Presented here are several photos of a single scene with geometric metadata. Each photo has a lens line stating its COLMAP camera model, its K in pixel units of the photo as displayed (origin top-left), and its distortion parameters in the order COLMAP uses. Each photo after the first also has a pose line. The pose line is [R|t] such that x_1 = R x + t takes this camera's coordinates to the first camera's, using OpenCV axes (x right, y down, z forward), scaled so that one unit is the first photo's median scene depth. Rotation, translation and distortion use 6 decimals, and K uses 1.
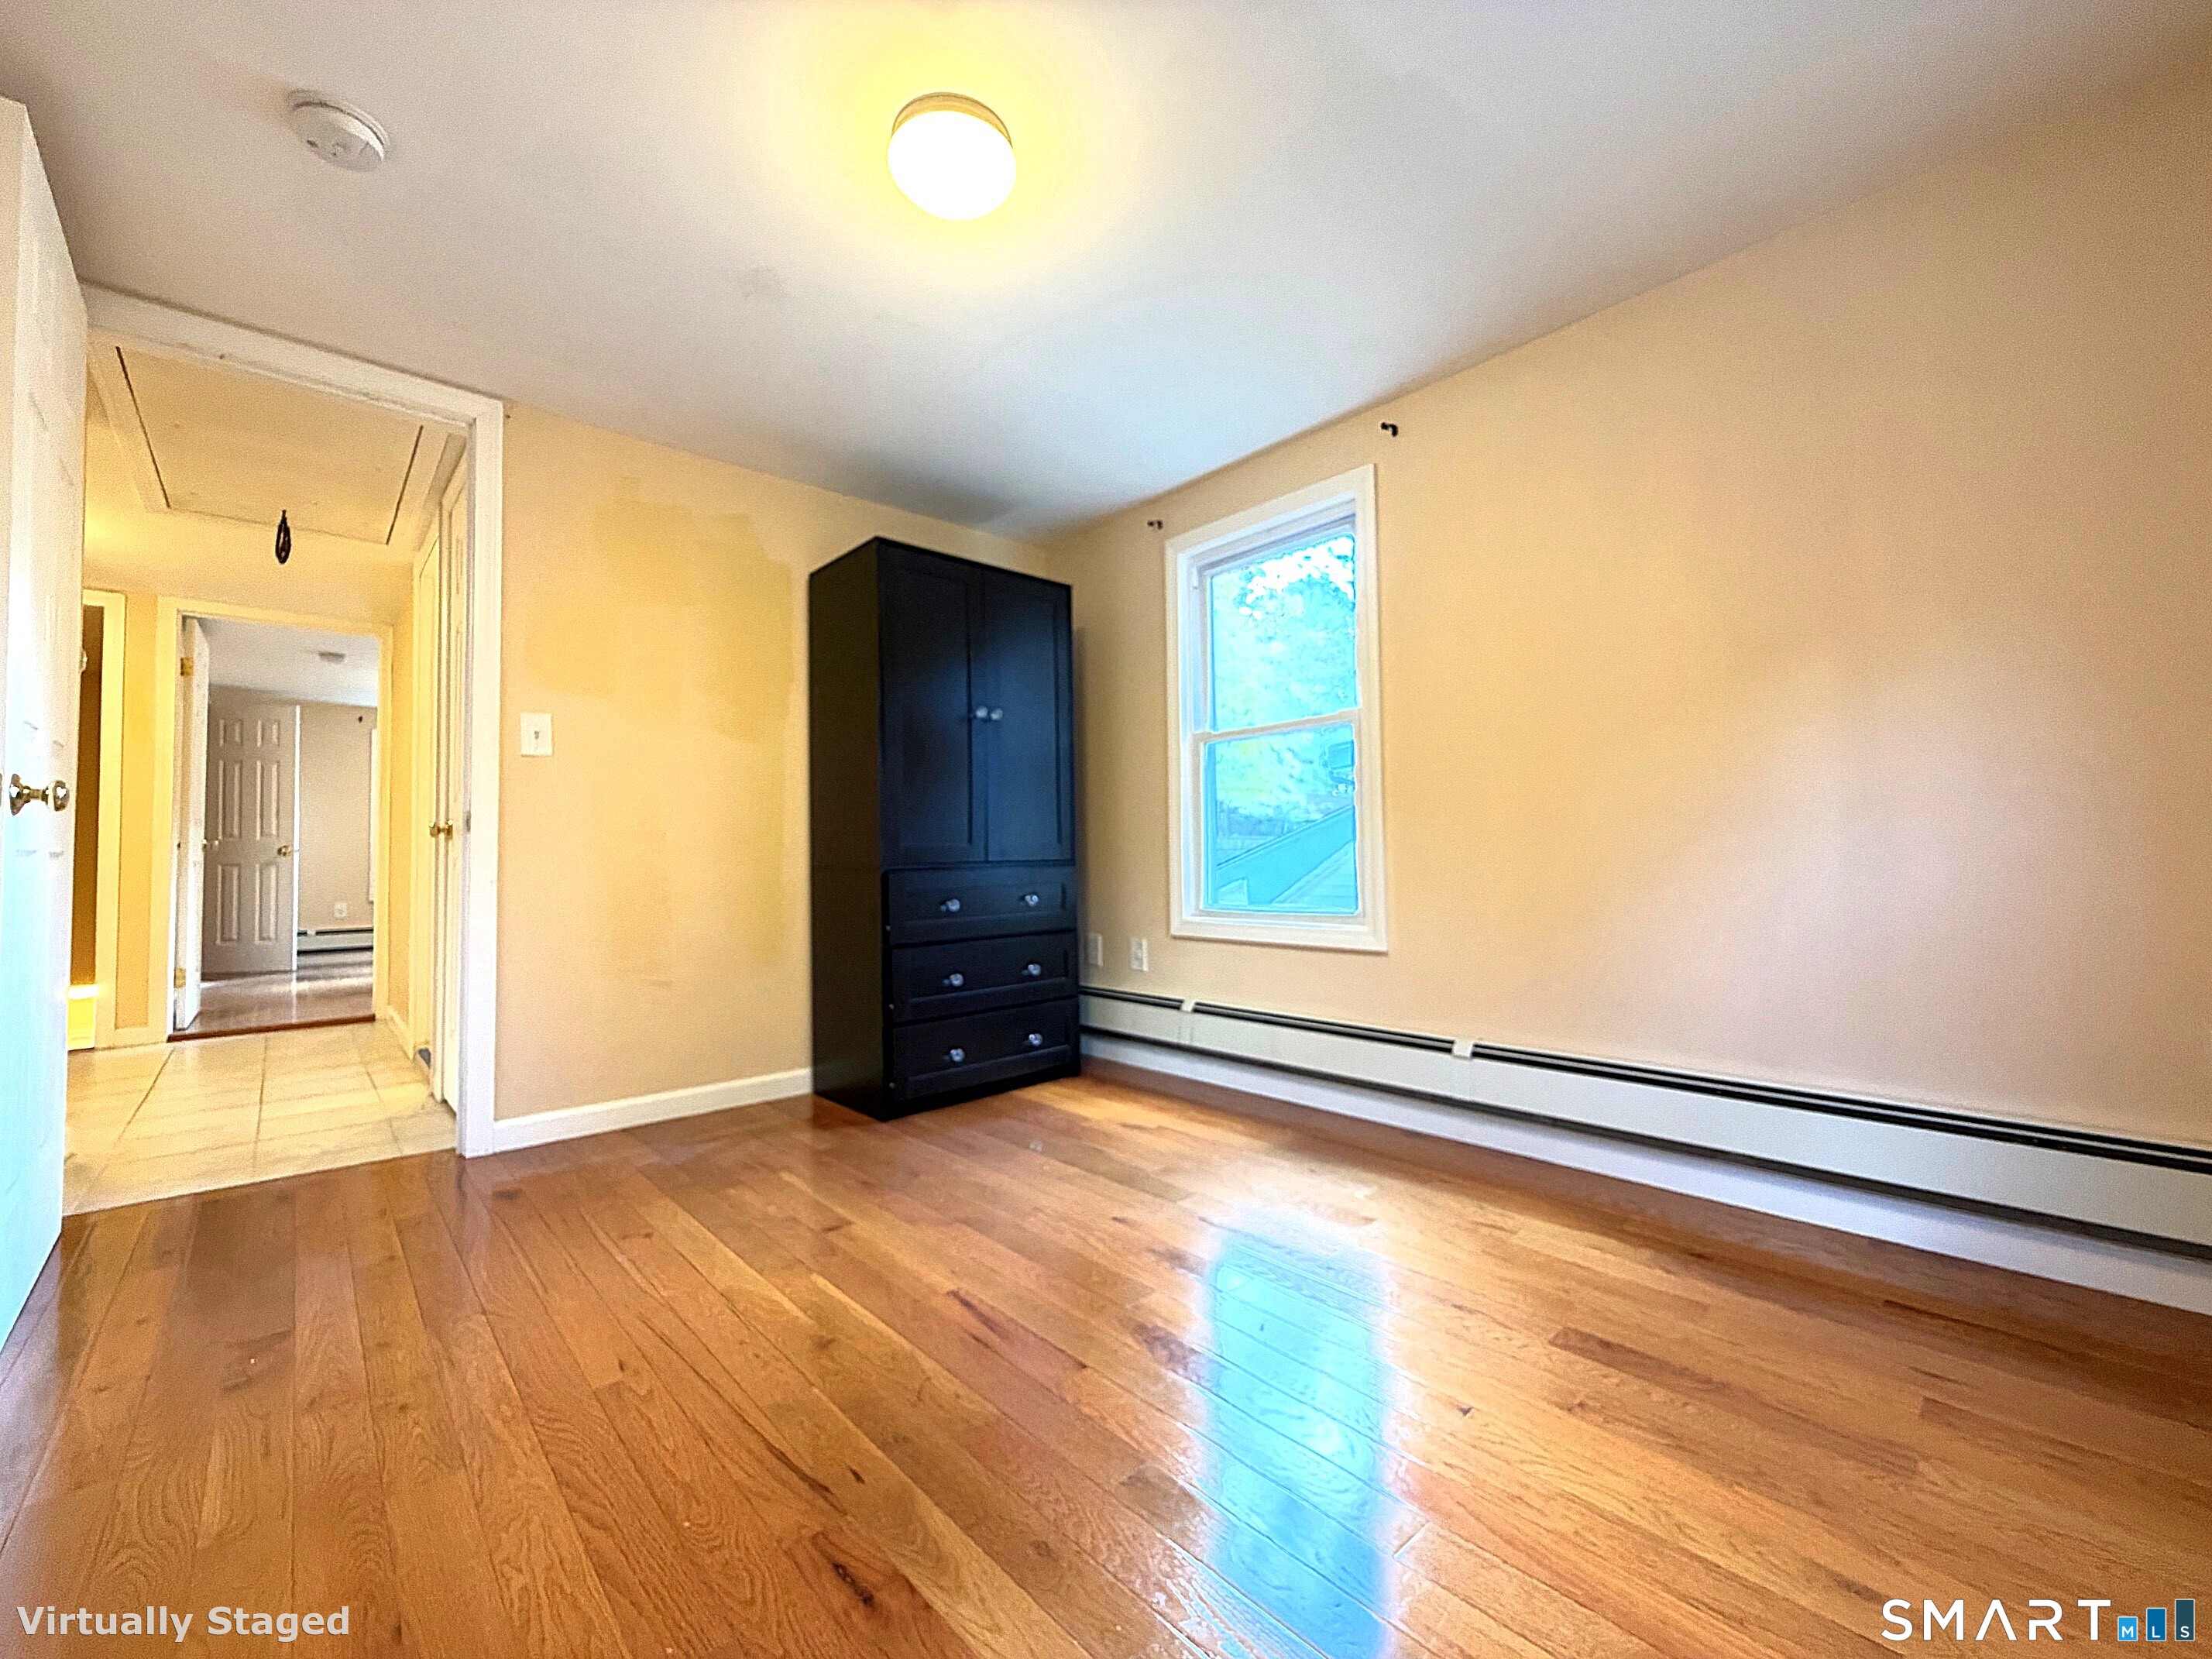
lens RADIAL K [[969.4, 0, 1103.1], [0, 969.4, 845.9], [0, 0, 1]] dist [0.032835, -0.000065]
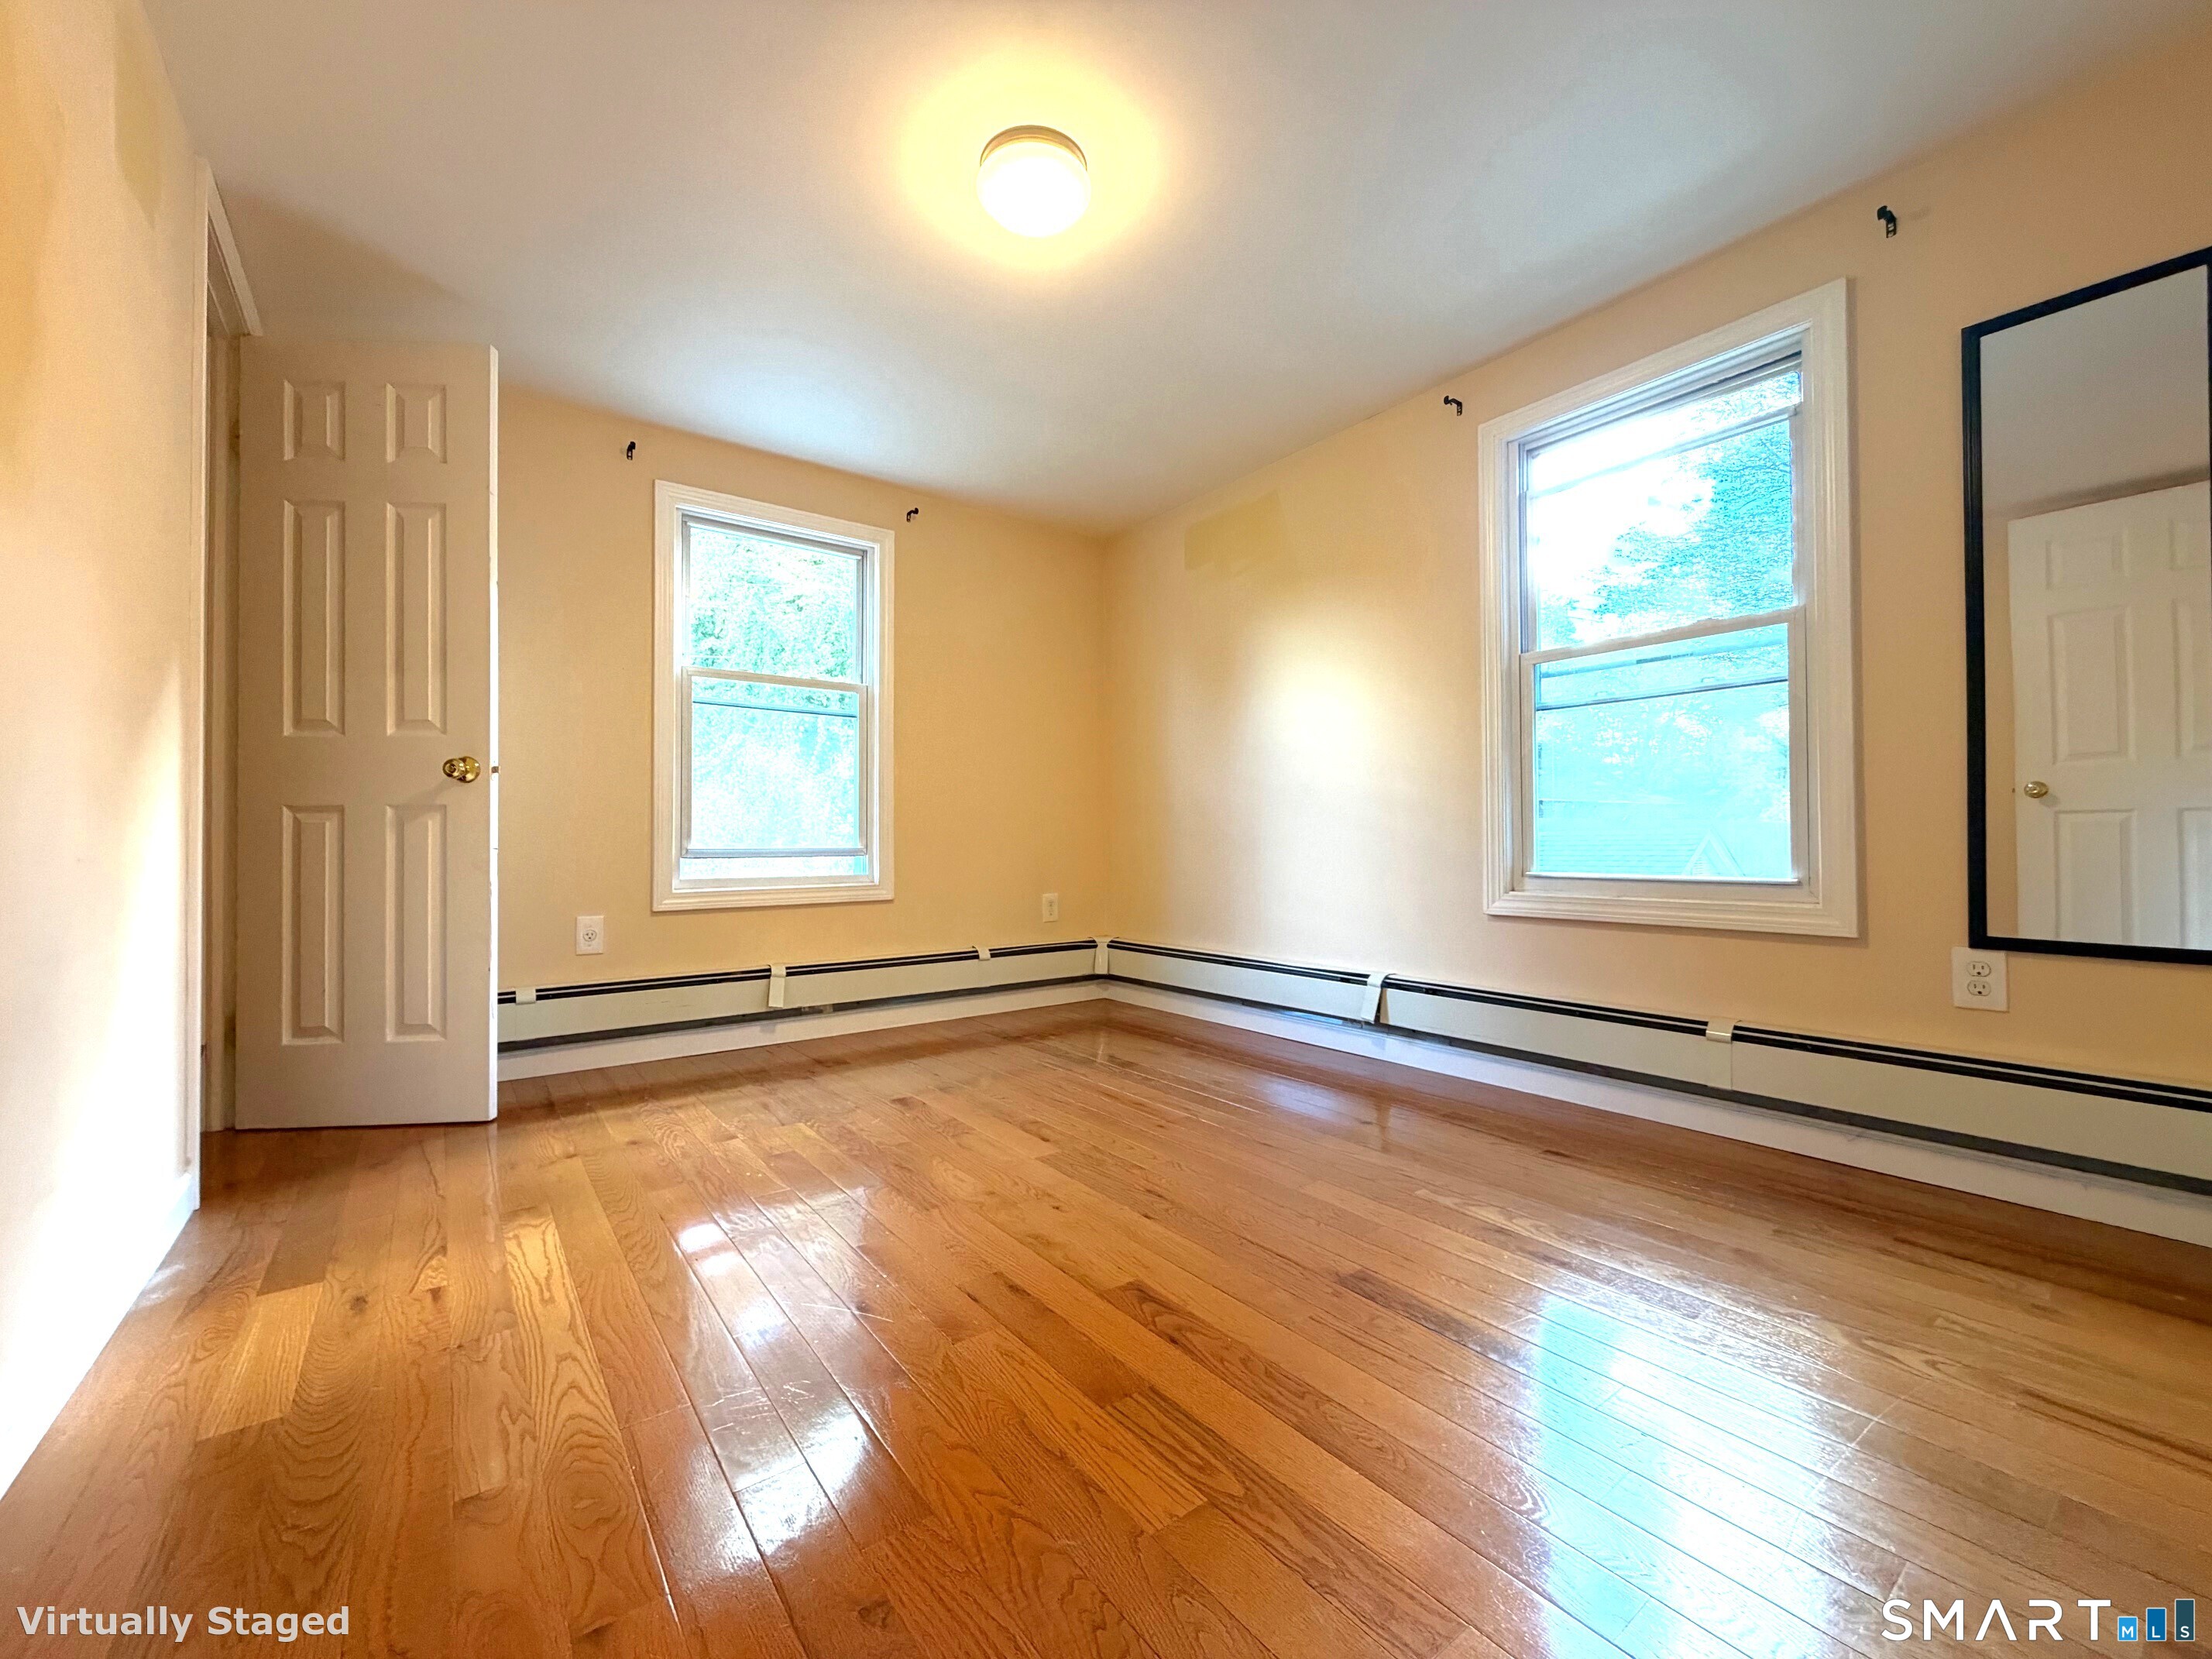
lens RADIAL K [[883.5, 0, 1101.7], [0, 883.5, 824.6], [0, 0, 1]] dist [-0.001781, -0.000047]
pose [[0.997481, -0.007657, -0.070522, -0.216599], [0.008615, 0.999875, 0.013289, 0.008350], [0.070411, -0.013863, 0.997422, 0.263794]]
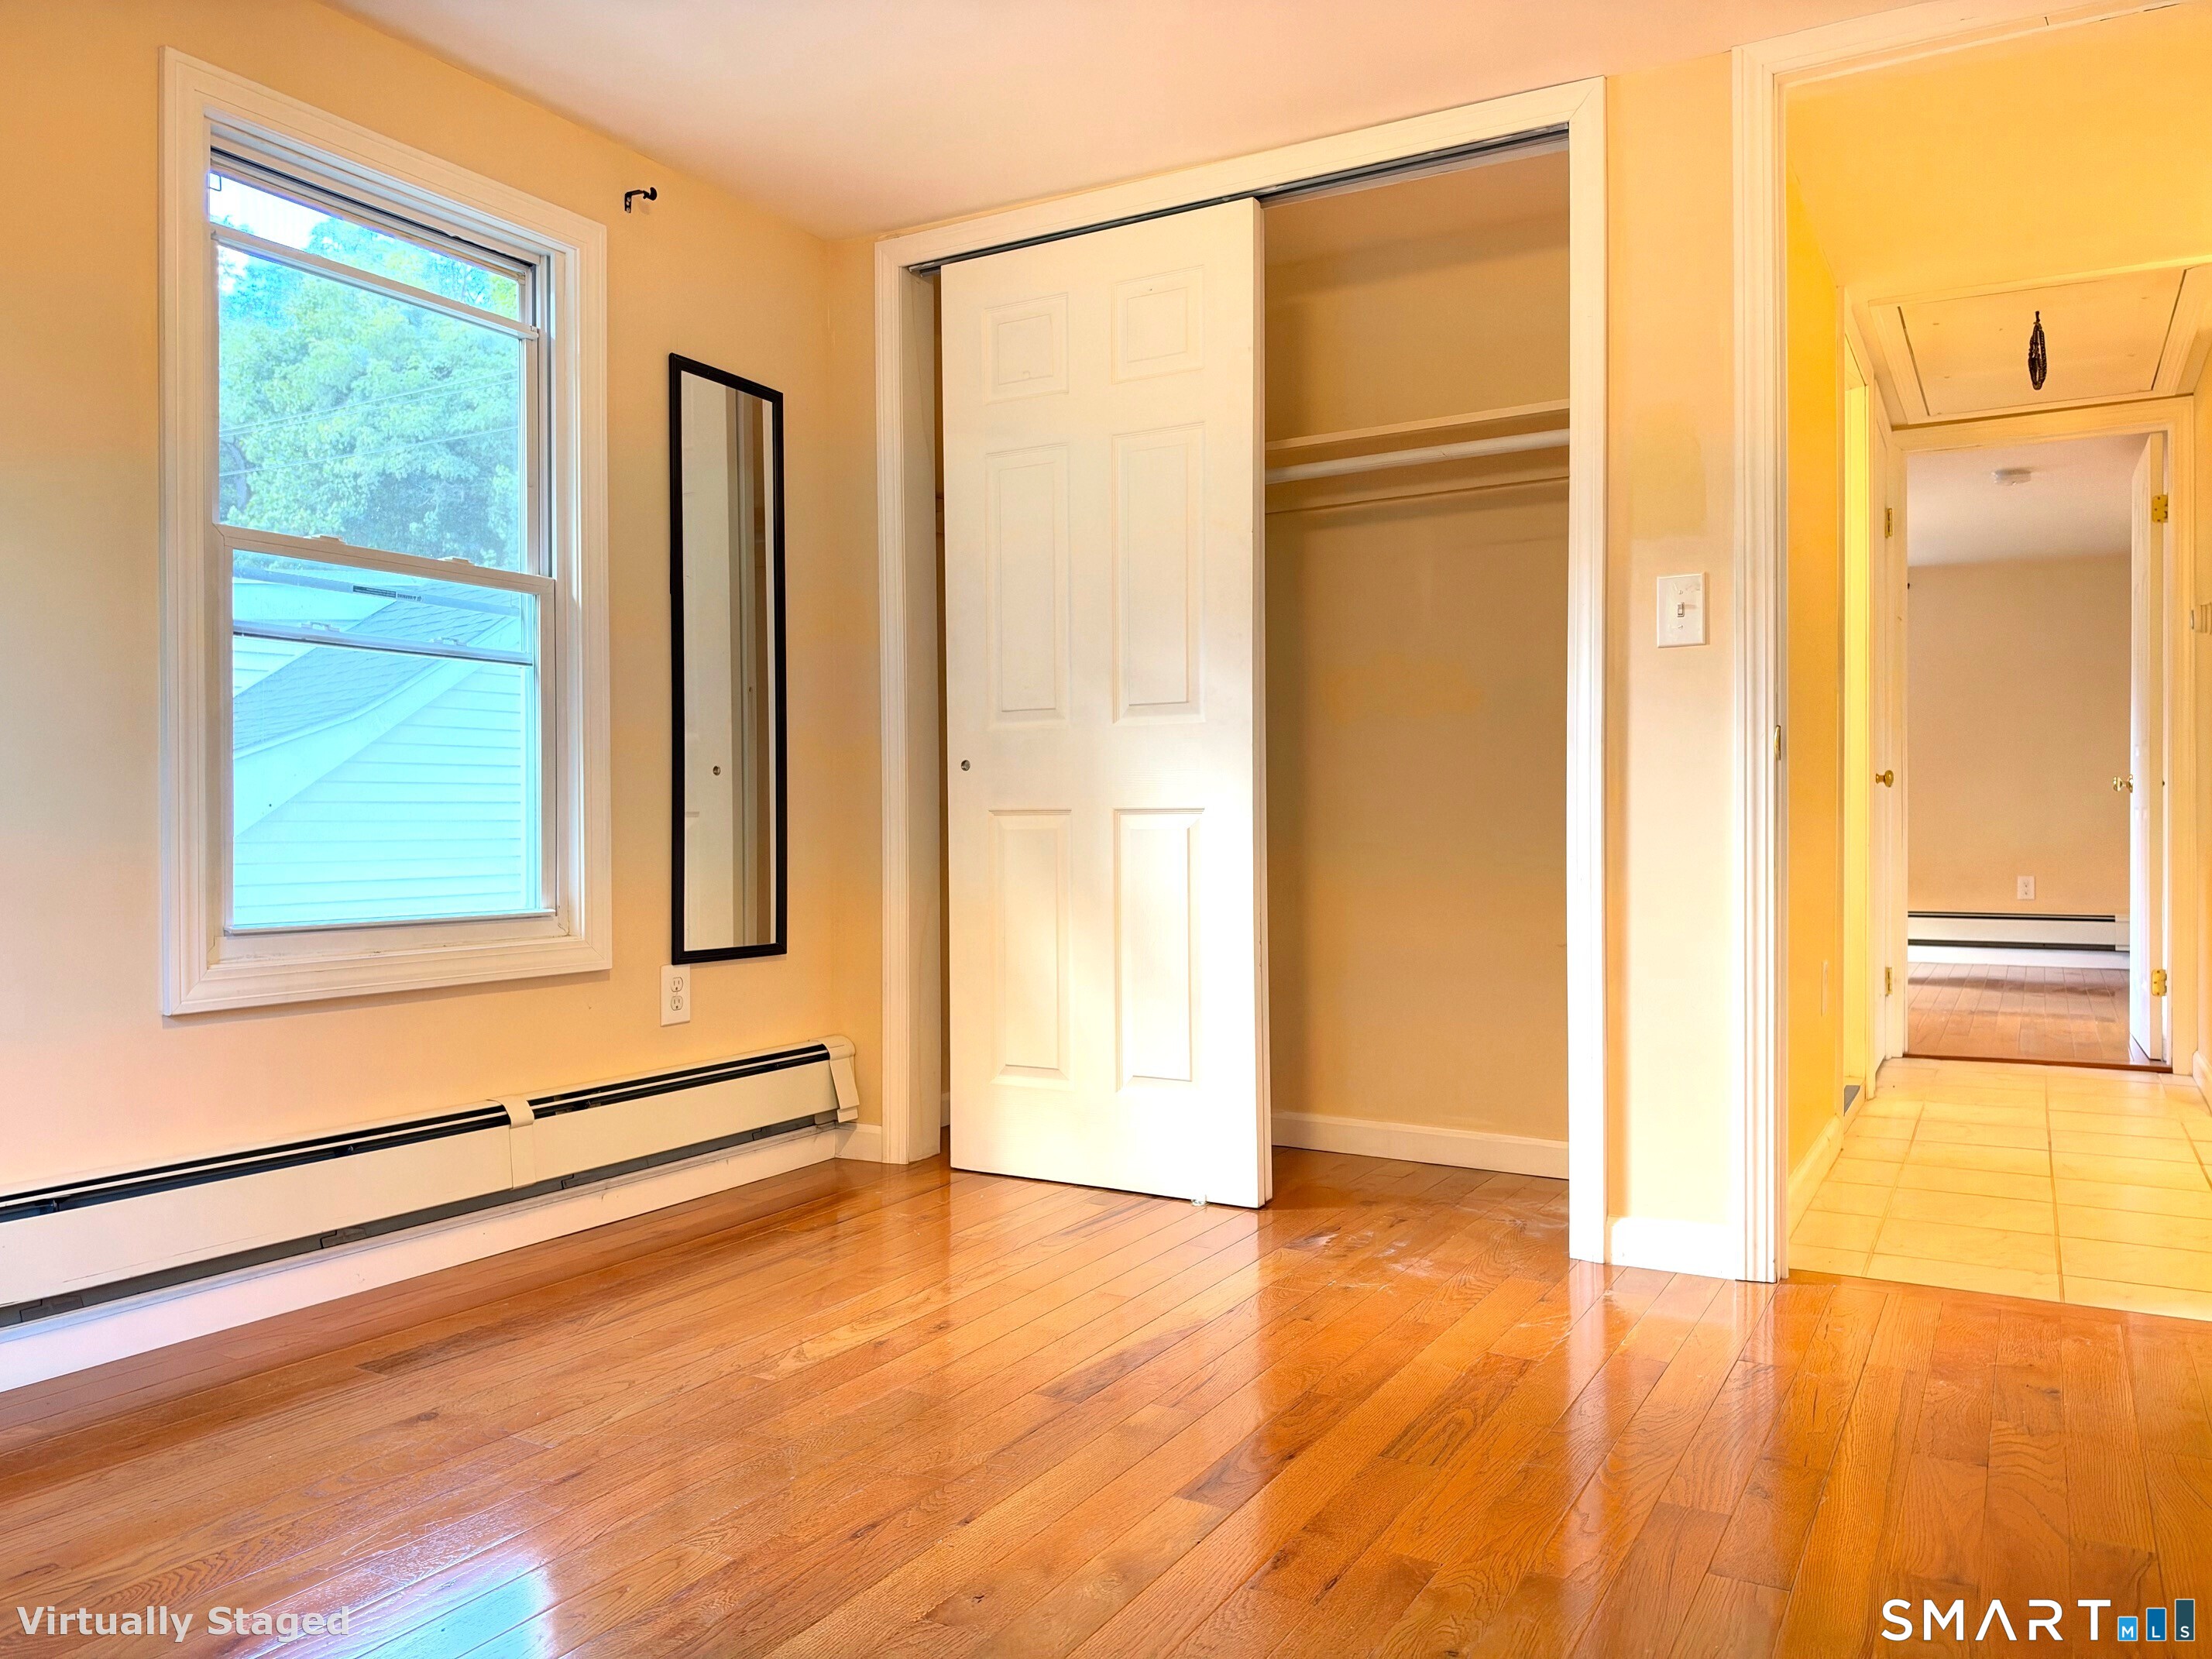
lens RADIAL K [[1576.7, 0, 1106.0], [0, 1576.7, 829.5], [0, 0, 1]] dist [-0.025520, -0.002480]
pose [[-0.329812, 0.004093, 0.944038, -1.280938], [-0.022429, 0.999674, -0.012170, 0.026771], [-0.943780, -0.025188, -0.329613, 1.581633]]
